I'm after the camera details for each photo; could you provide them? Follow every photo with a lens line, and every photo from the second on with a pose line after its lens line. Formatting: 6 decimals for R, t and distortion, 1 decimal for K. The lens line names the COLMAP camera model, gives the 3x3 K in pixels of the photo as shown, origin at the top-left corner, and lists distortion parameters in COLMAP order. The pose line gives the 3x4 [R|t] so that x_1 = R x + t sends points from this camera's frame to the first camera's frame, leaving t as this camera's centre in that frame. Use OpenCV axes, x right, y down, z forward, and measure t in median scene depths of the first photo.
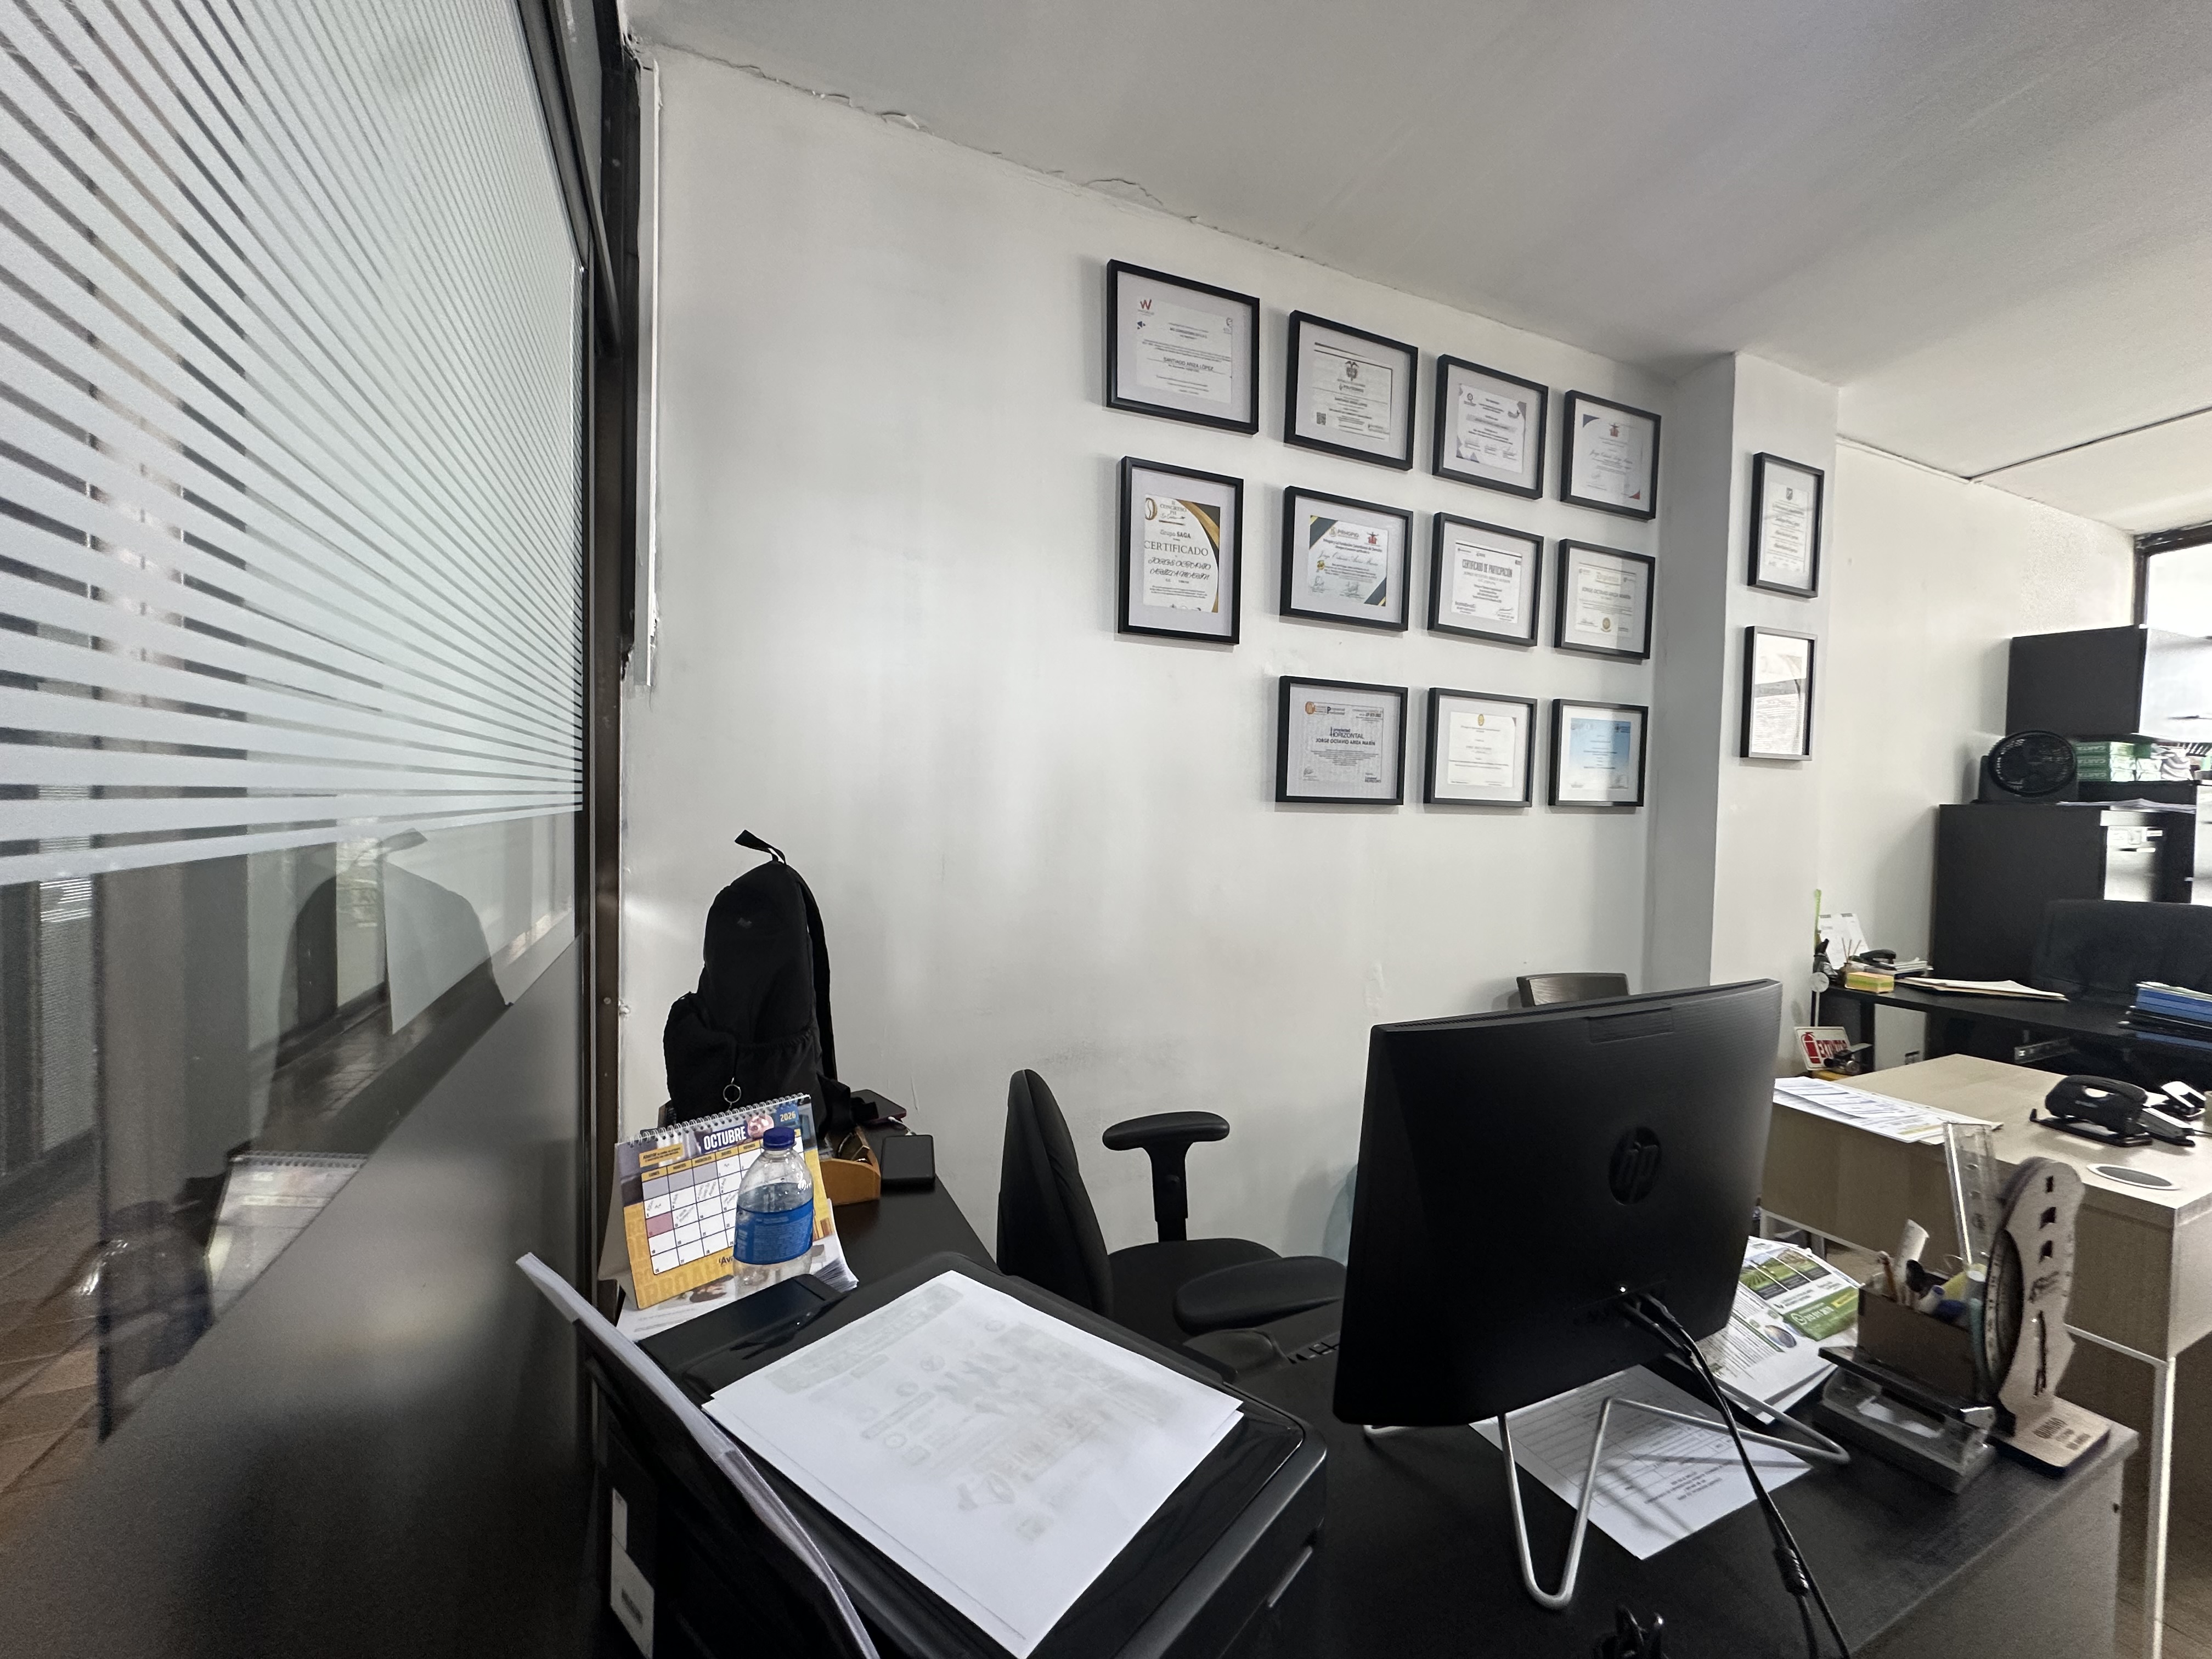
lens RADIAL K [[879.6, 0, 1116.0], [0, 879.6, 827.2], [0, 0, 1]] dist [-0.003749, 0.000881]
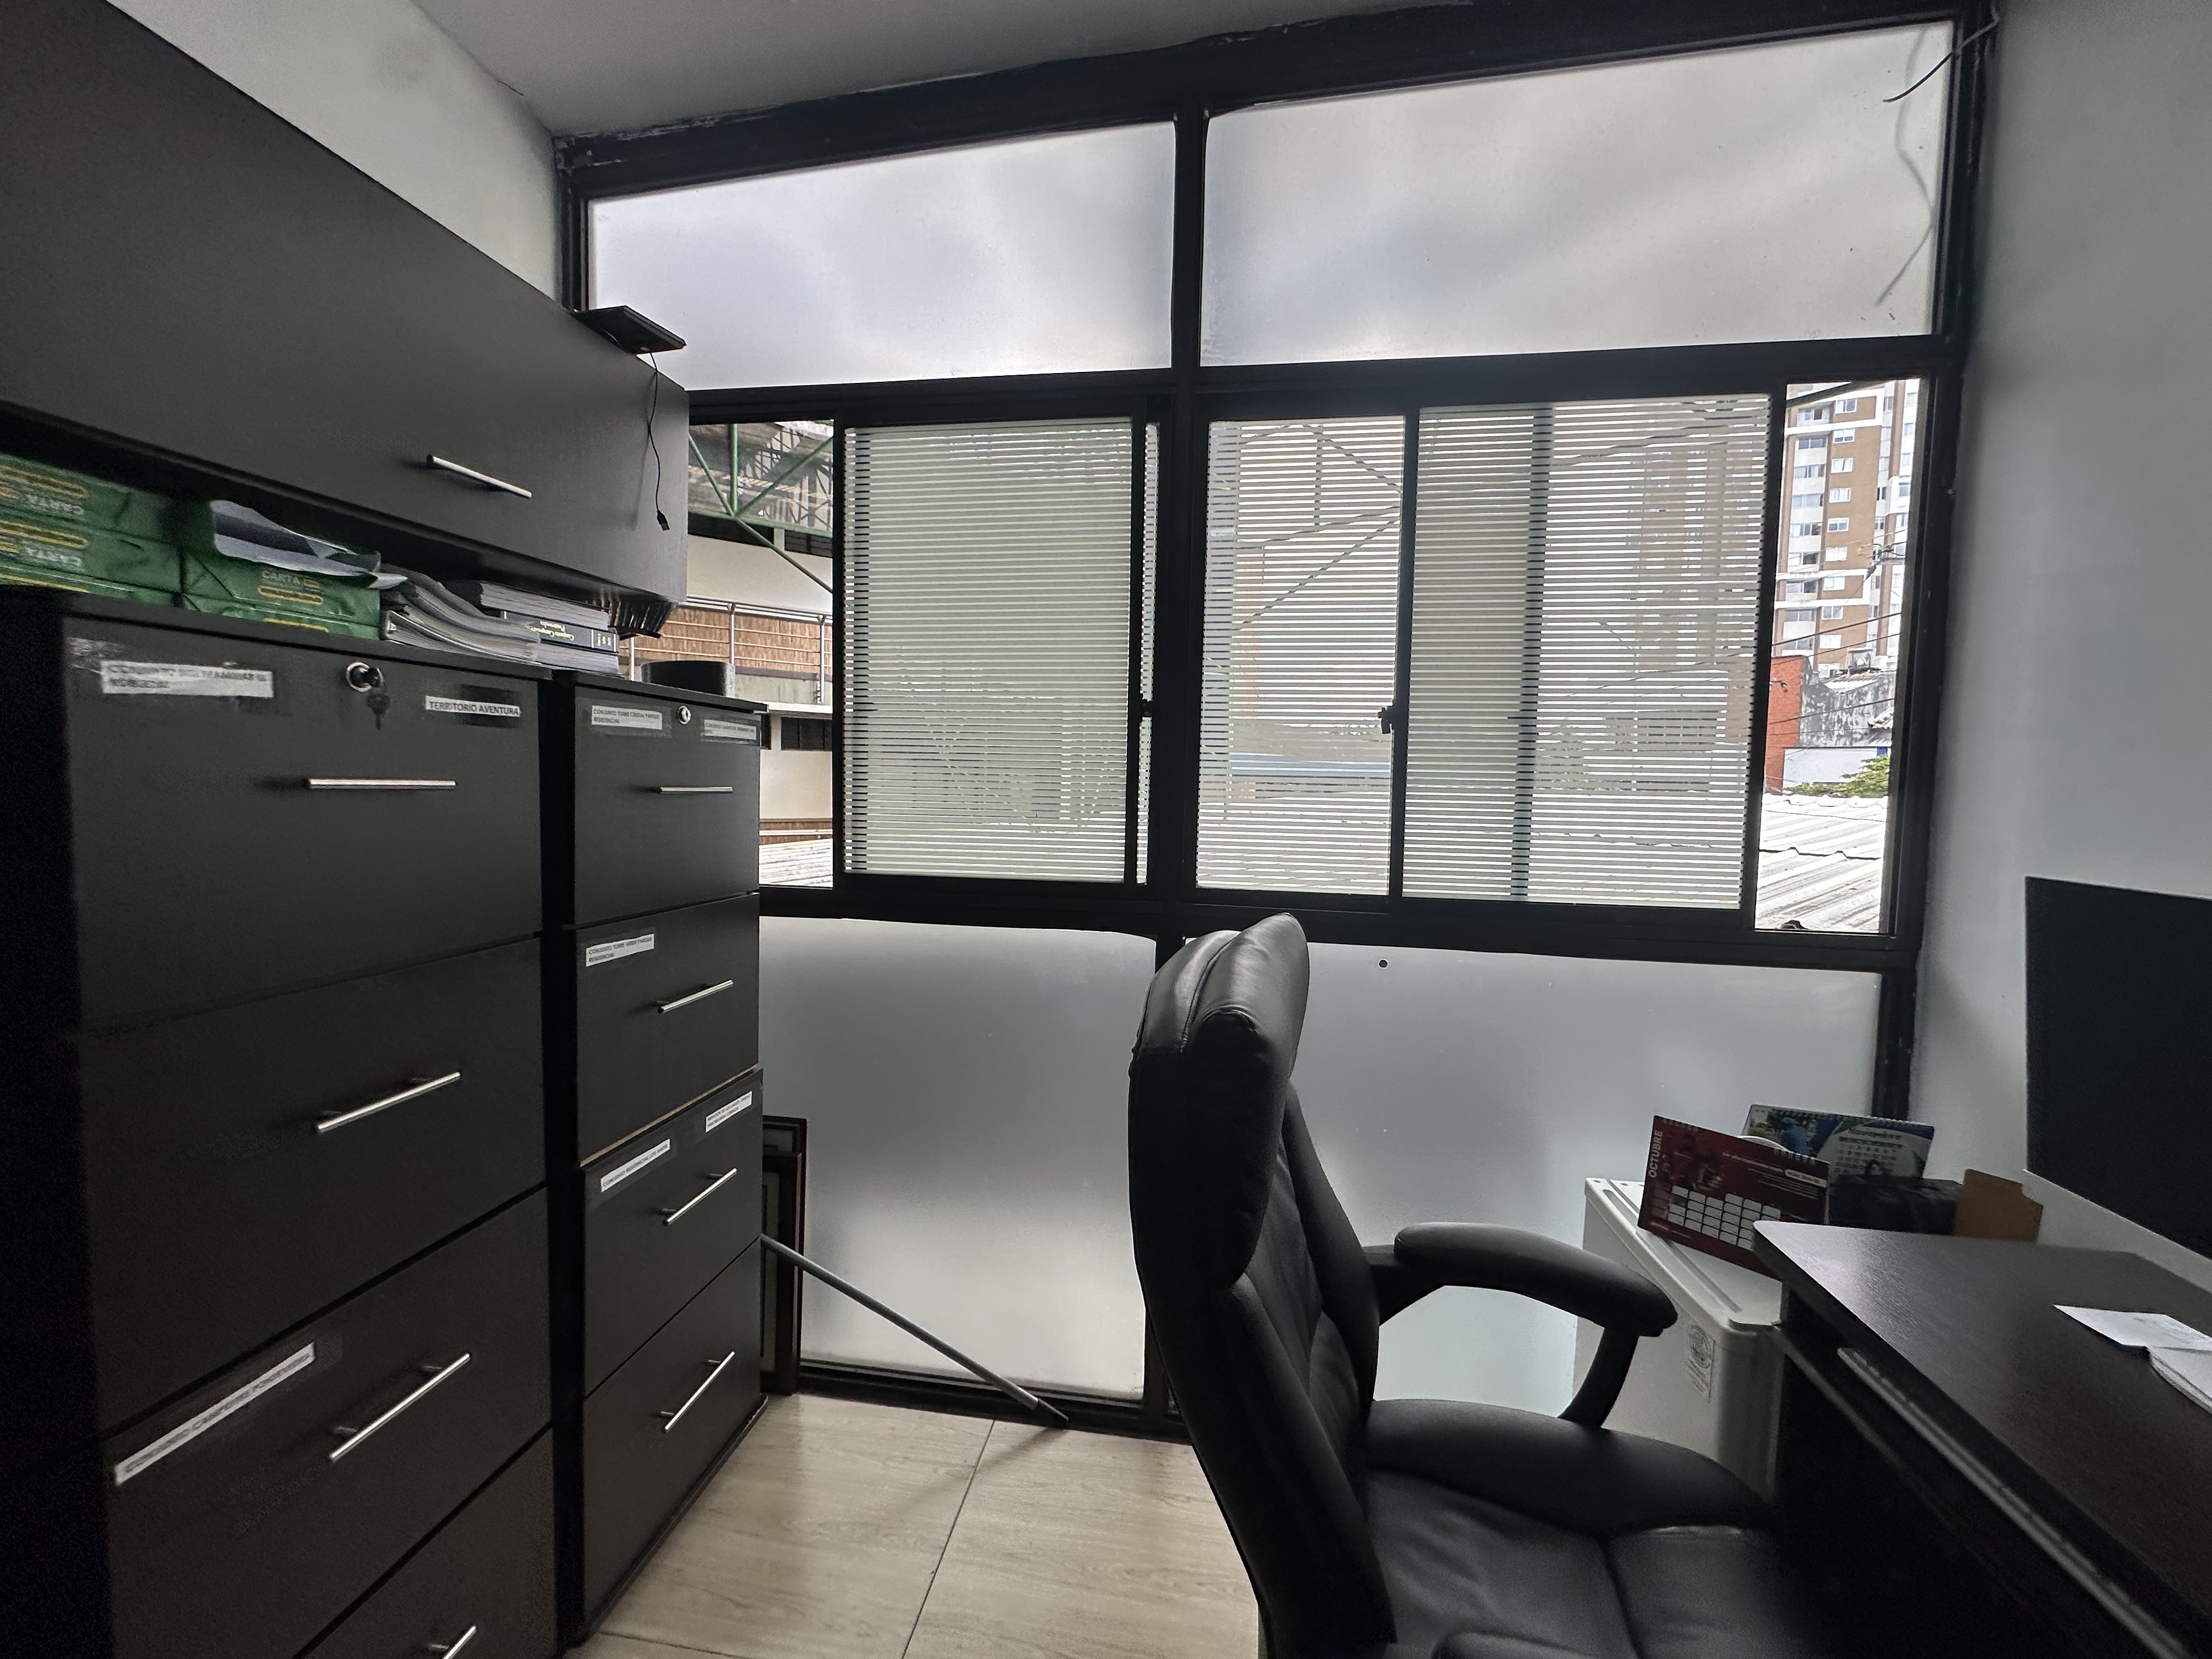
lens RADIAL K [[879.6, 0, 1108.2], [0, 879.6, 828.4], [0, 0, 1]] dist [-0.003749, 0.000881]
pose [[0.542665, -0.058462, 0.837912, 1.431900], [0.009593, 0.997941, 0.063415, -0.006896], [-0.839894, -0.026376, 0.542109, 0.791310]]
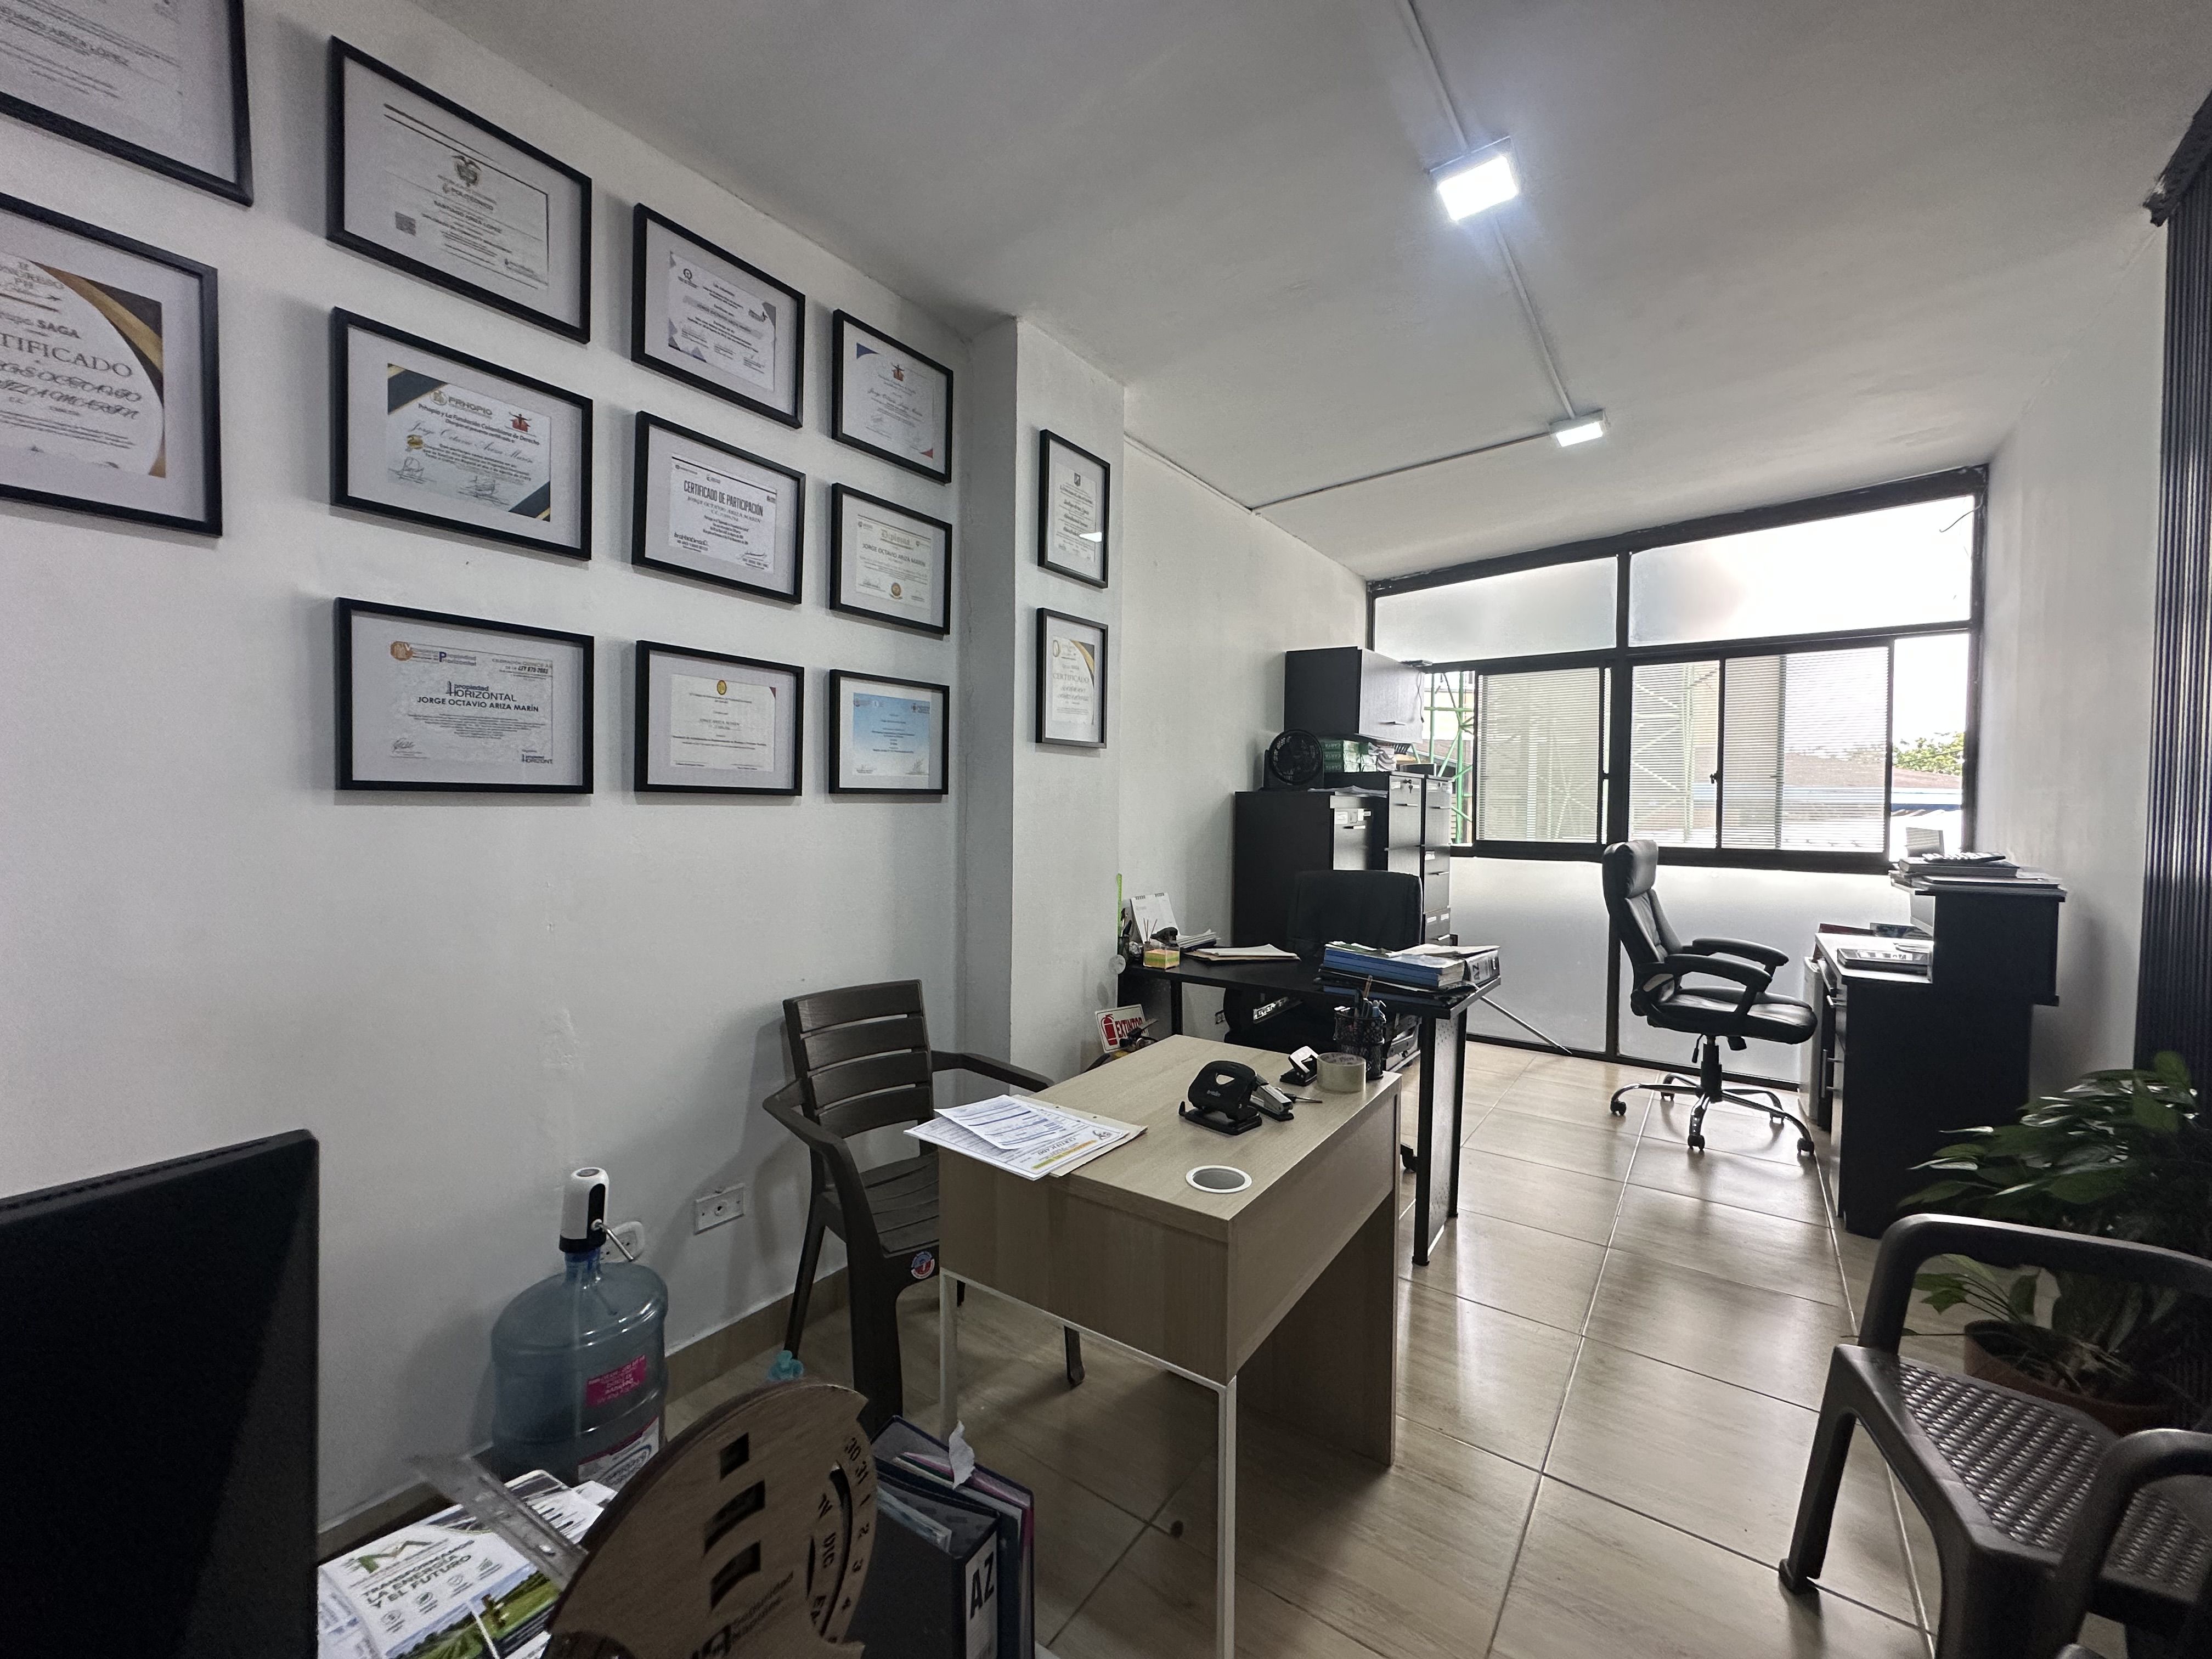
lens RADIAL K [[879.6, 0, 1110.3], [0, 879.6, 827.9], [0, 0, 1]] dist [-0.003749, 0.000881]
pose [[0.865721, -0.024902, 0.499907, 0.291939], [0.020342, 0.999687, 0.014569, 0.001675], [-0.500113, -0.002444, 0.865957, 0.116245]]
